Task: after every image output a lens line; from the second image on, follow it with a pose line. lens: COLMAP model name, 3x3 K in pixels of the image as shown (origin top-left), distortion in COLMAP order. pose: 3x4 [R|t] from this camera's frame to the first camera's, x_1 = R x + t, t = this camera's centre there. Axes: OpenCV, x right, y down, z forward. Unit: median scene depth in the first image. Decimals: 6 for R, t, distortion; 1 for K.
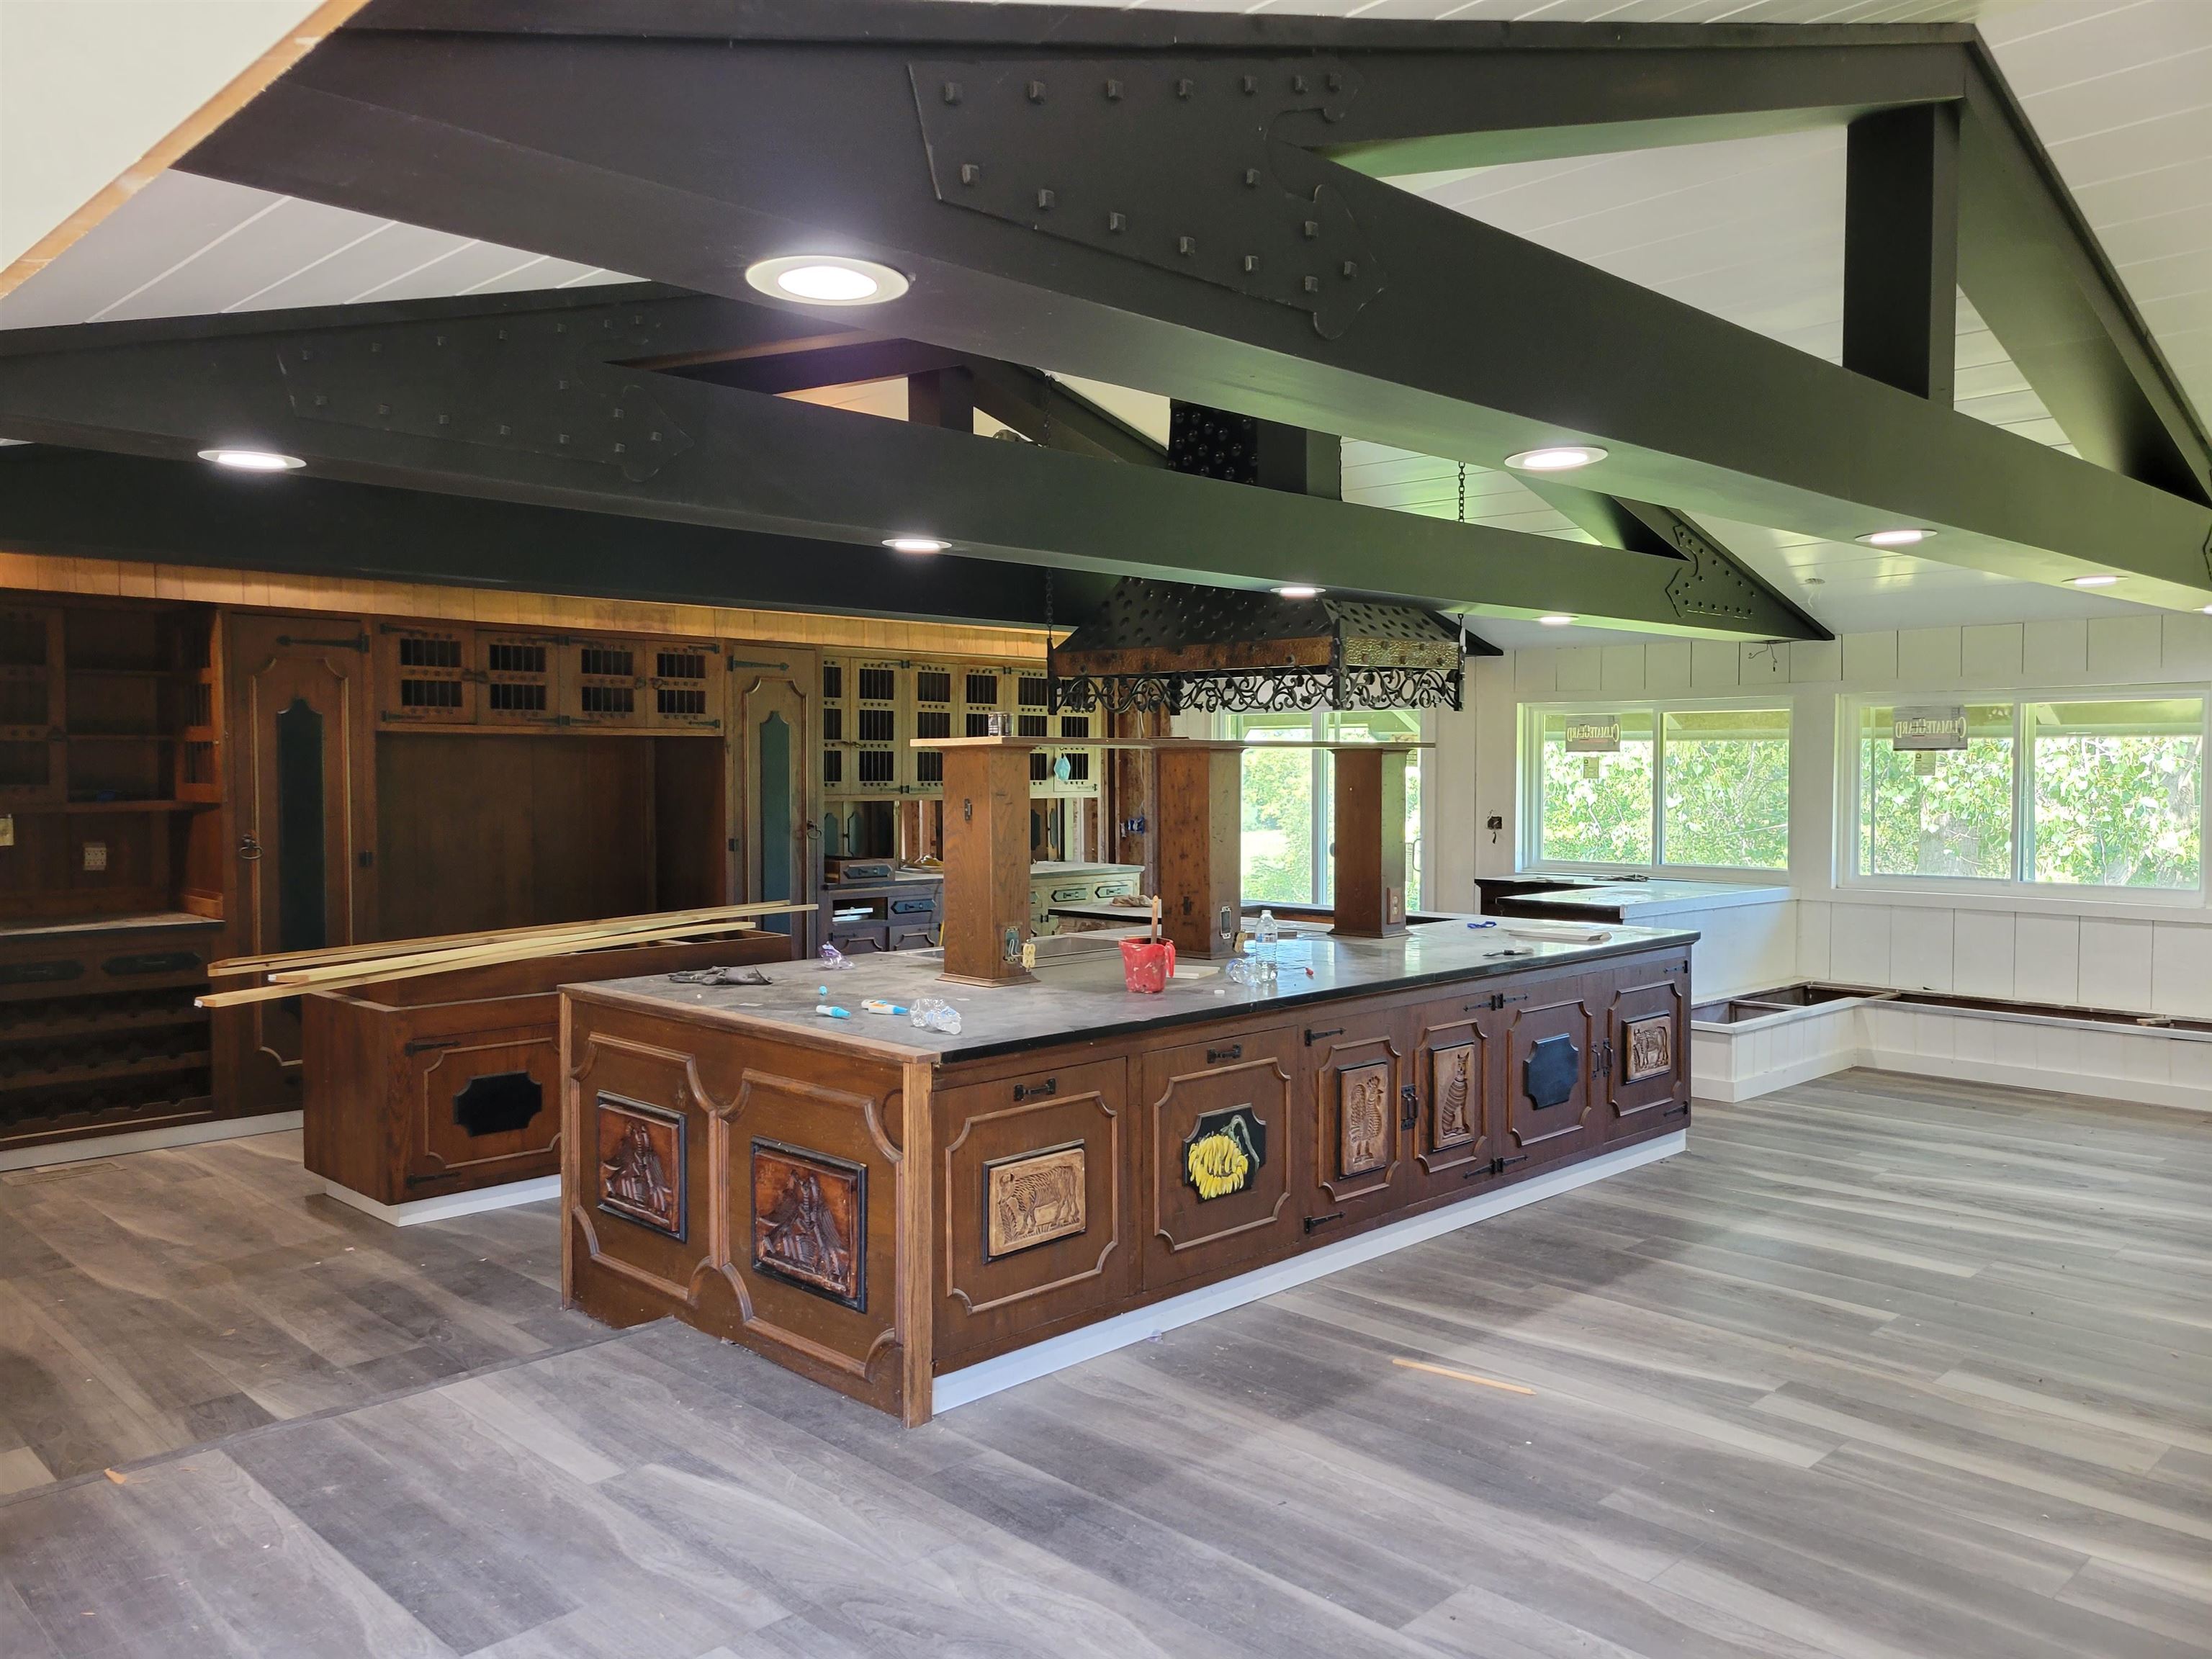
lens RADIAL K [[1643.9, 0, 1124.1], [0, 1643.9, 830.9], [0, 0, 1]] dist [0.066815, -0.055446]
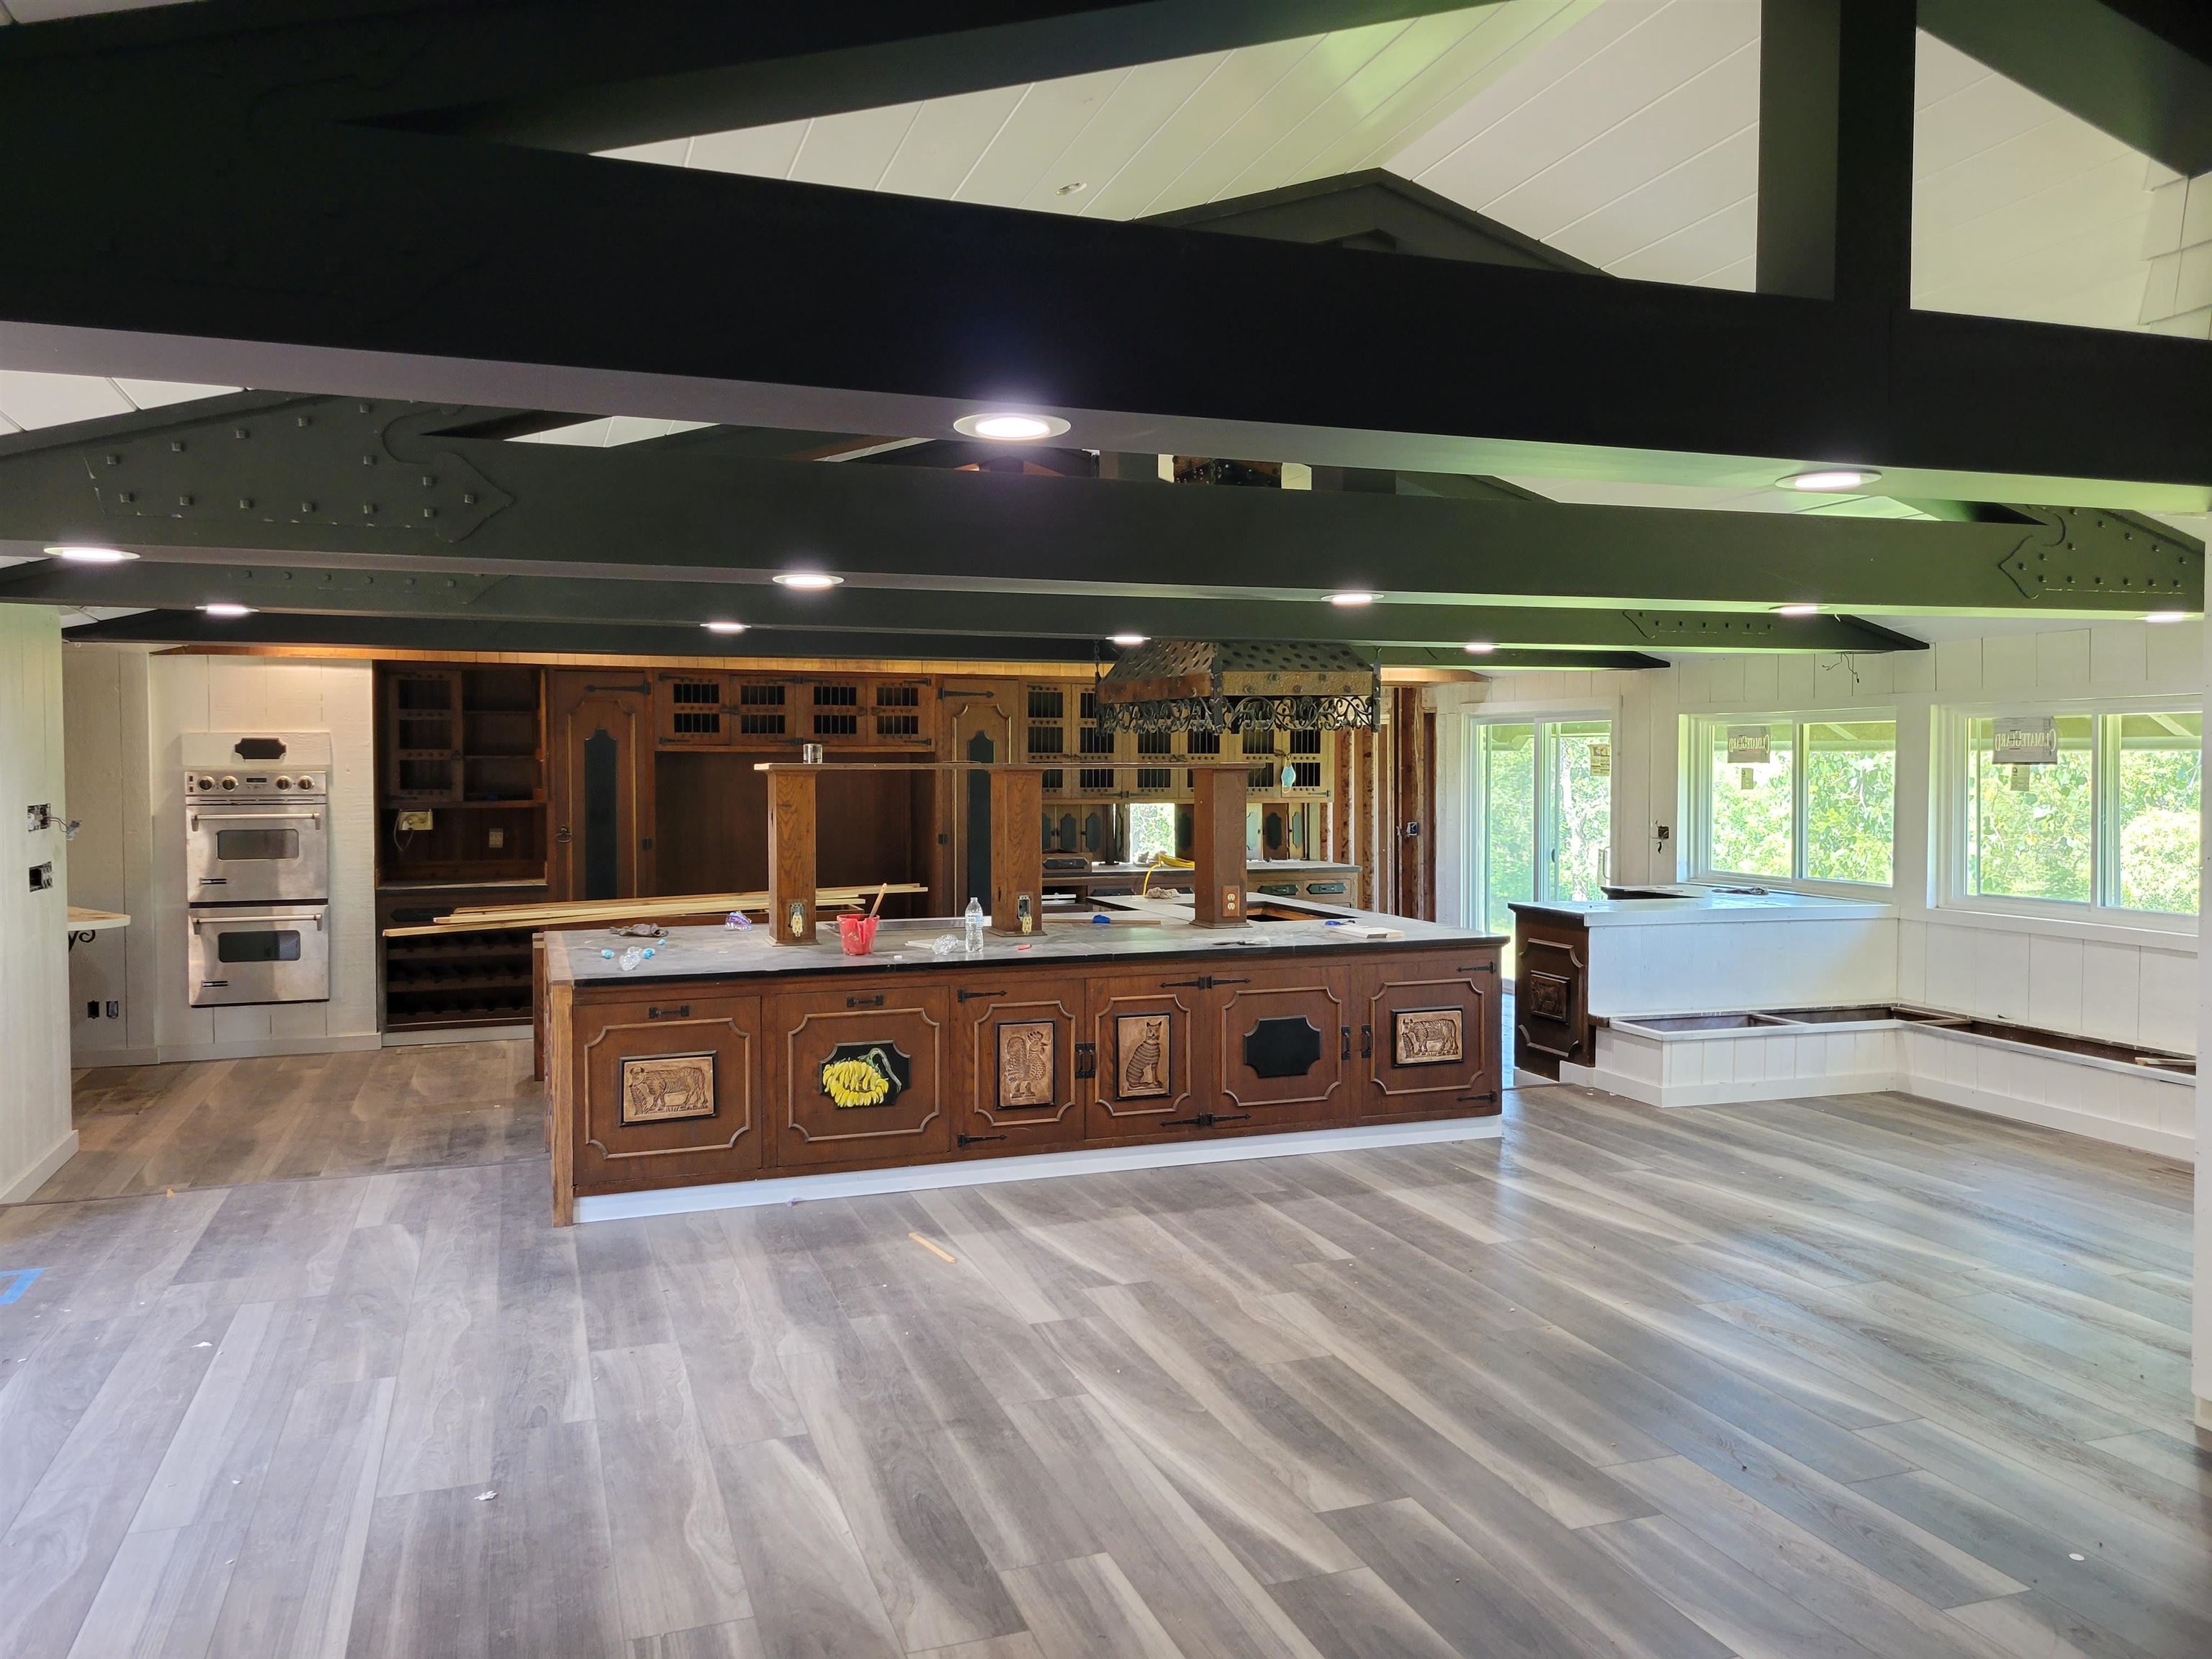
lens RADIAL K [[1643.9, 0, 1127.7], [0, 1643.9, 813.0], [0, 0, 1]] dist [0.066815, -0.055446]
pose [[0.906442, 0.013215, -0.422124, 0.705537], [-0.016623, 0.999852, -0.004393, -0.013685], [0.422004, 0.010999, 0.906527, -0.111949]]
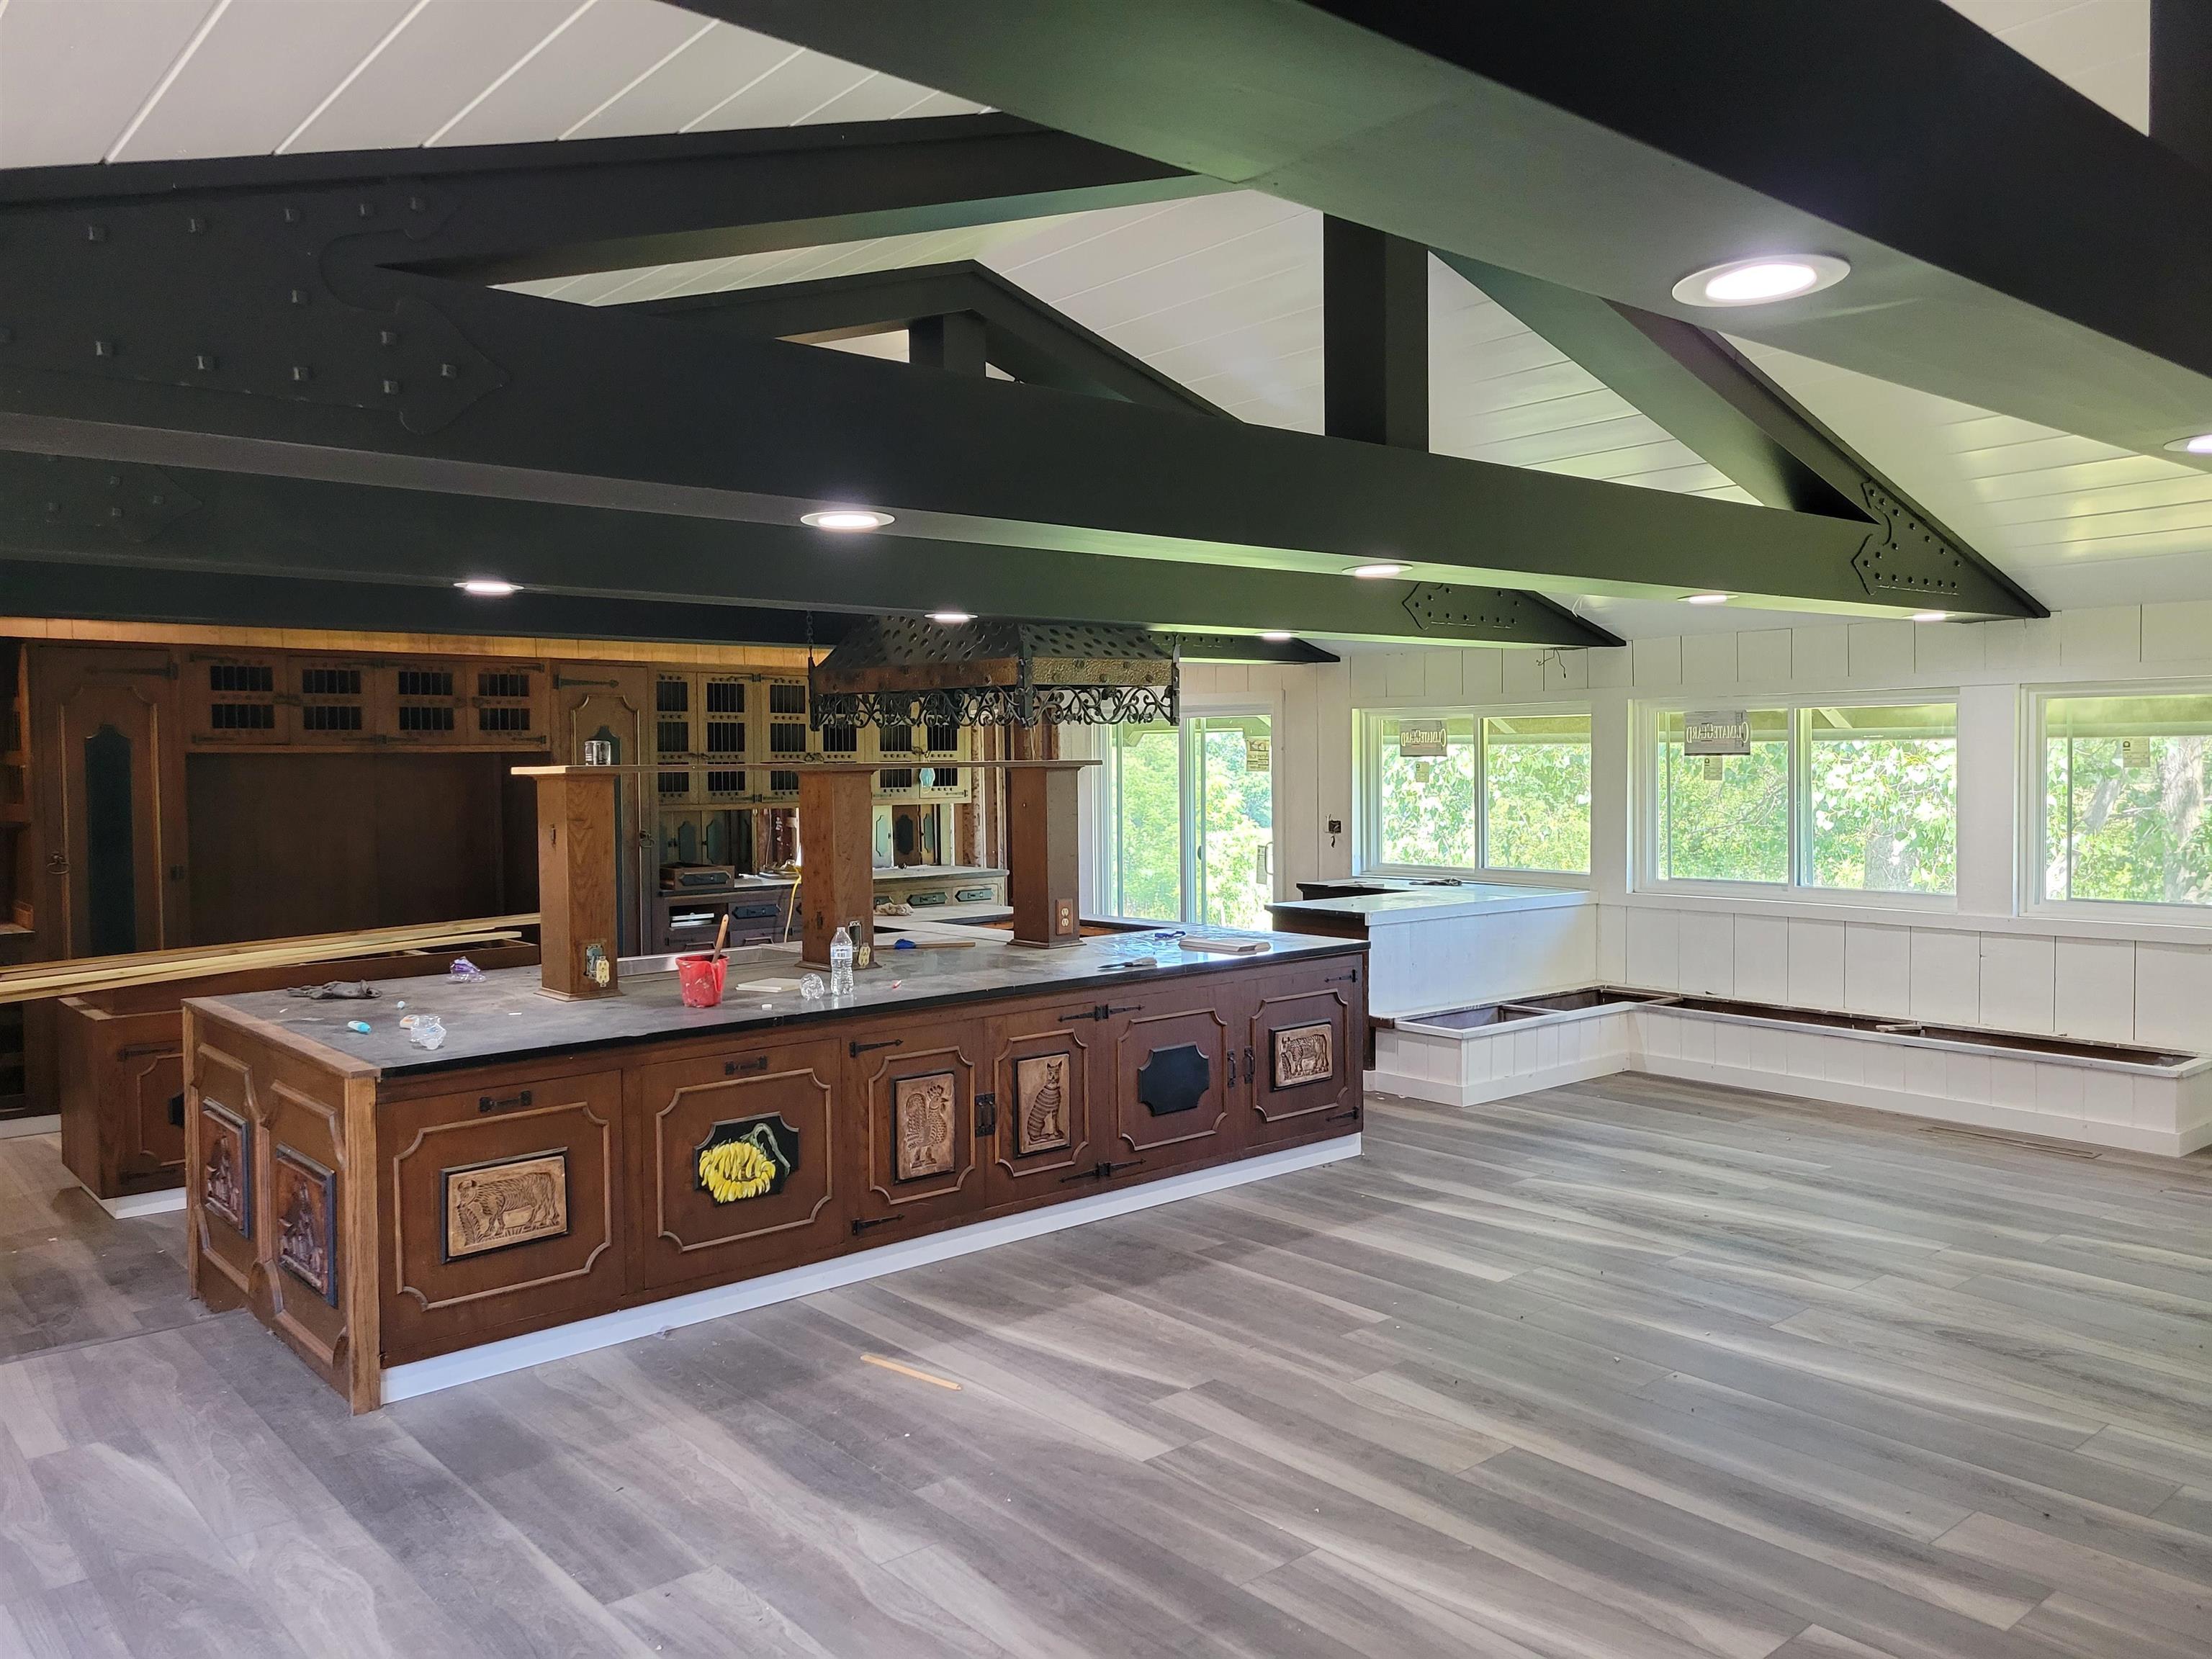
lens RADIAL K [[1643.9, 0, 1109.1], [0, 1643.9, 819.6], [0, 0, 1]] dist [0.066815, -0.055446]
pose [[0.997206, -0.006391, -0.074430, 0.321624], [0.006287, 0.999979, -0.001636, -0.017020], [0.074439, 0.001164, 0.997225, -0.036861]]
